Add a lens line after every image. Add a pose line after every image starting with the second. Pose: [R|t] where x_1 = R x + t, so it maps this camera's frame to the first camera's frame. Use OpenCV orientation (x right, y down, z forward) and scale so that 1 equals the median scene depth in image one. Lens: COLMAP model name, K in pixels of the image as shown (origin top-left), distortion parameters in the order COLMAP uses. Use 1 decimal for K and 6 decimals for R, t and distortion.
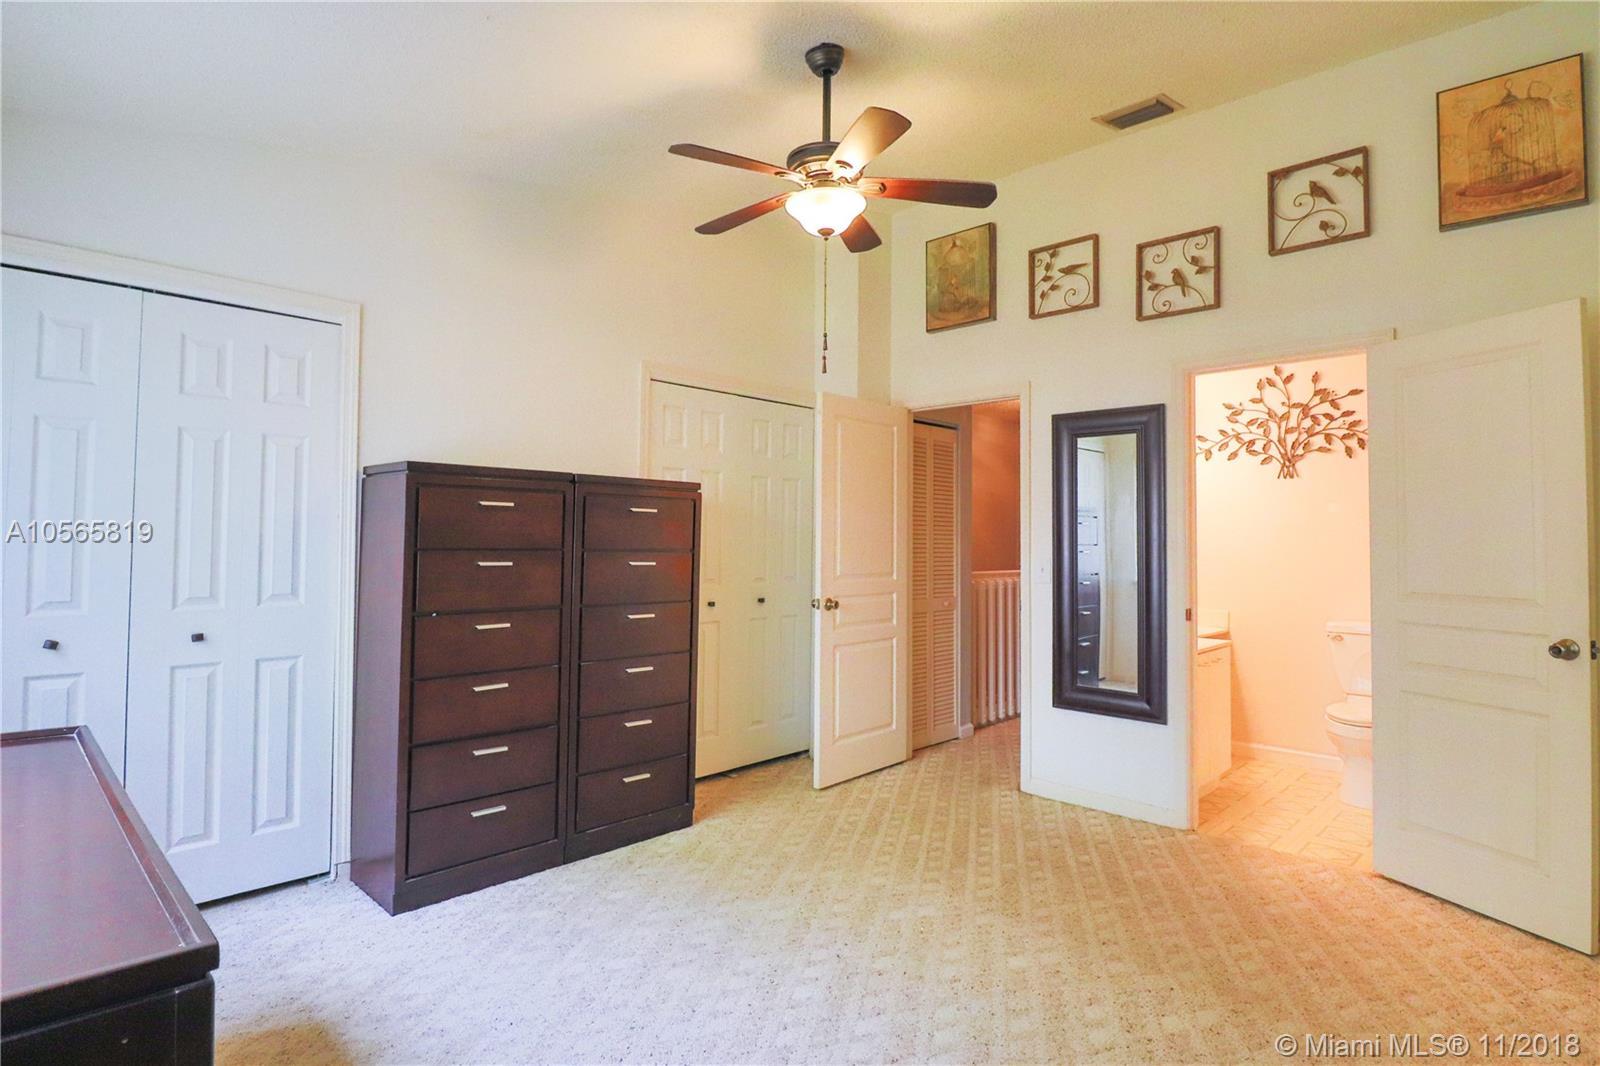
lens RADIAL K [[838.4, 0, 801.1], [0, 838.4, 529.6], [0, 0, 1]] dist [-0.000035, -0.000004]
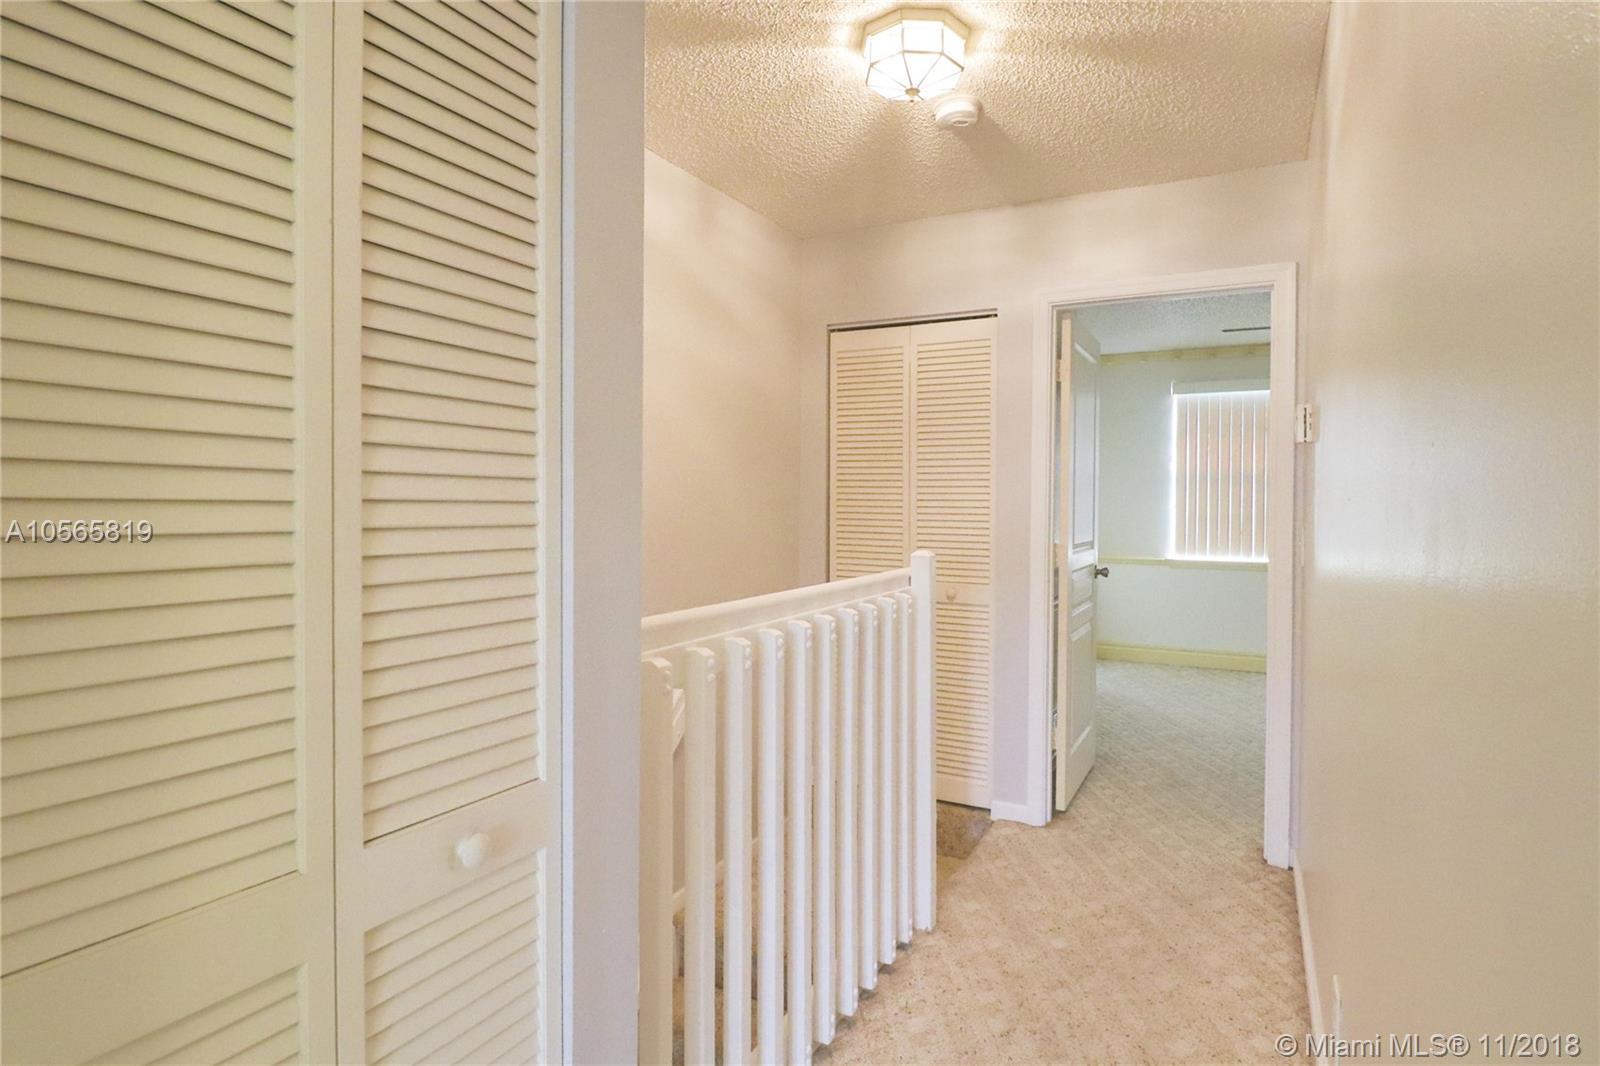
lens RADIAL K [[838.4, 0, 800.5], [0, 838.4, 525.4], [0, 0, 1]] dist [-0.000035, -0.000004]
pose [[0.959153, -0.008700, 0.282755, 0.172640], [-0.002078, 0.999283, 0.037798, 0.015826], [-0.282881, -0.036841, 0.958447, 0.746931]]
